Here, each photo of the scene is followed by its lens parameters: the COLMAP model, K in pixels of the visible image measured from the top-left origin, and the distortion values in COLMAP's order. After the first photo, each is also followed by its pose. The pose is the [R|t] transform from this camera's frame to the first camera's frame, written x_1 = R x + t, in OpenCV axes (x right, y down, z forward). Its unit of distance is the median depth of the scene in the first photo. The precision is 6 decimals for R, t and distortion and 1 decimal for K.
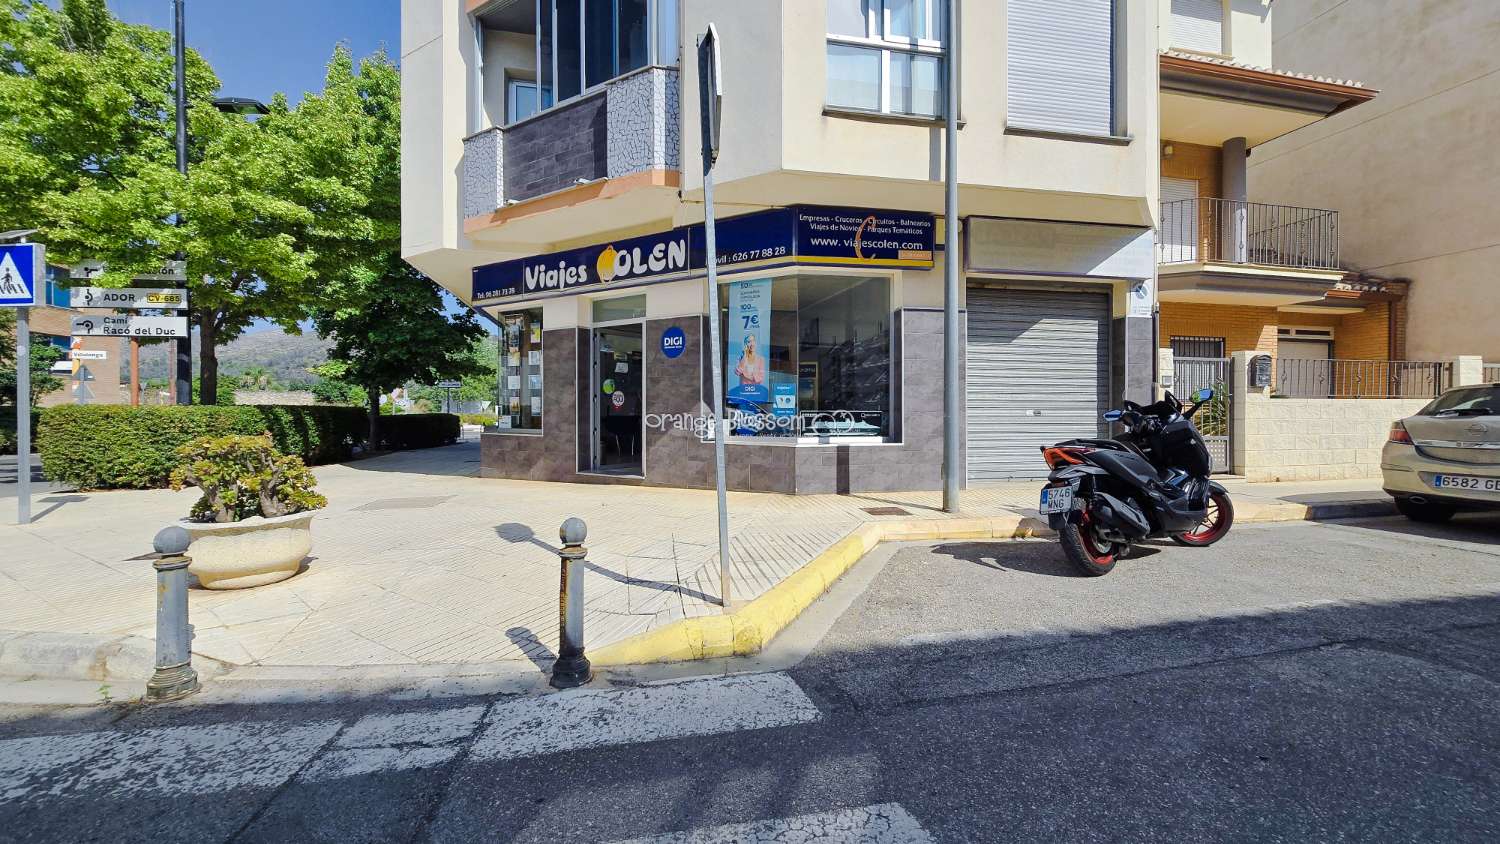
lens RADIAL K [[612.6, 0, 755.1], [0, 612.6, 408.5], [0, 0, 1]] dist [-0.000342, -0.001805]
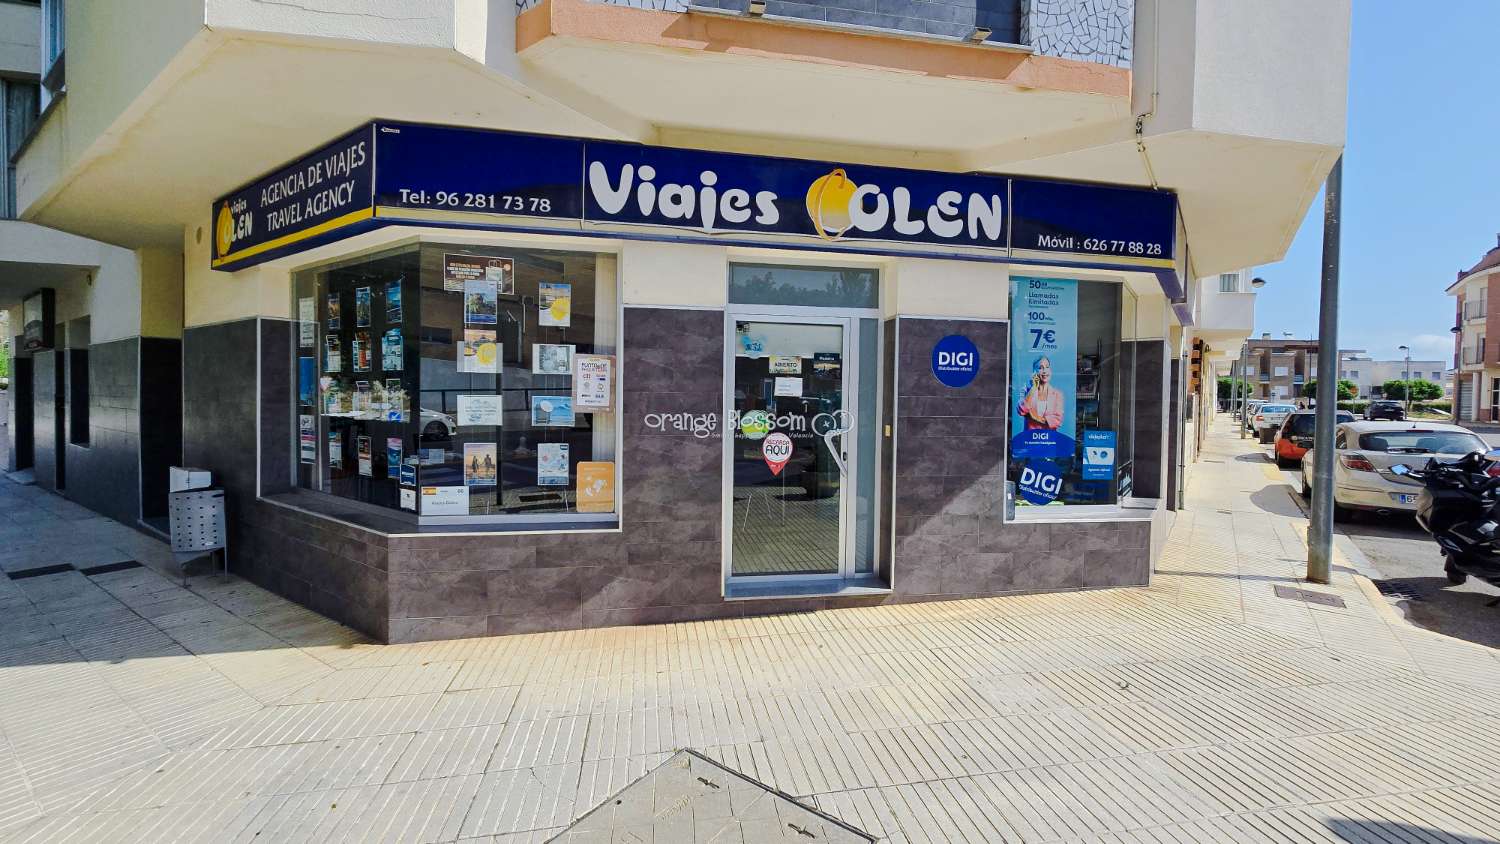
lens RADIAL K [[612.6, 0, 755.1], [0, 612.6, 408.5], [0, 0, 1]] dist [-0.000342, -0.001805]
pose [[0.744119, -0.001107, 0.668046, -0.687867], [-0.014011, 0.999753, 0.017262, -0.069141], [-0.667900, -0.022205, 0.743919, 0.686483]]
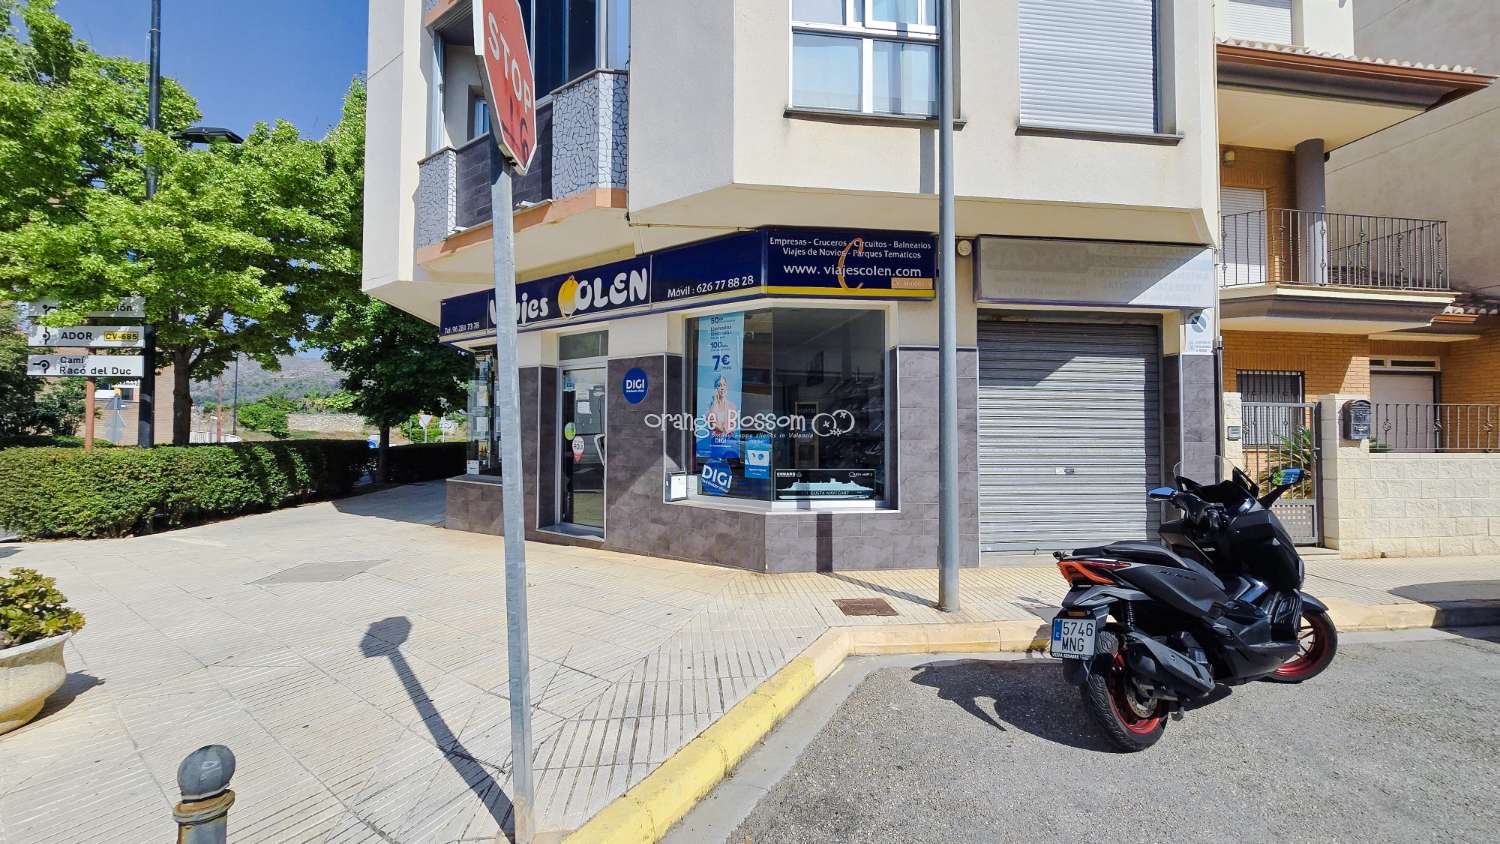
lens RADIAL K [[612.6, 0, 755.1], [0, 612.6, 408.5], [0, 0, 1]] dist [-0.000342, -0.001805]
pose [[0.997506, 0.001885, -0.070550, 0.097651], [-0.004261, 0.999429, -0.033534, -0.047356], [0.070447, 0.033751, 0.996944, 0.147723]]
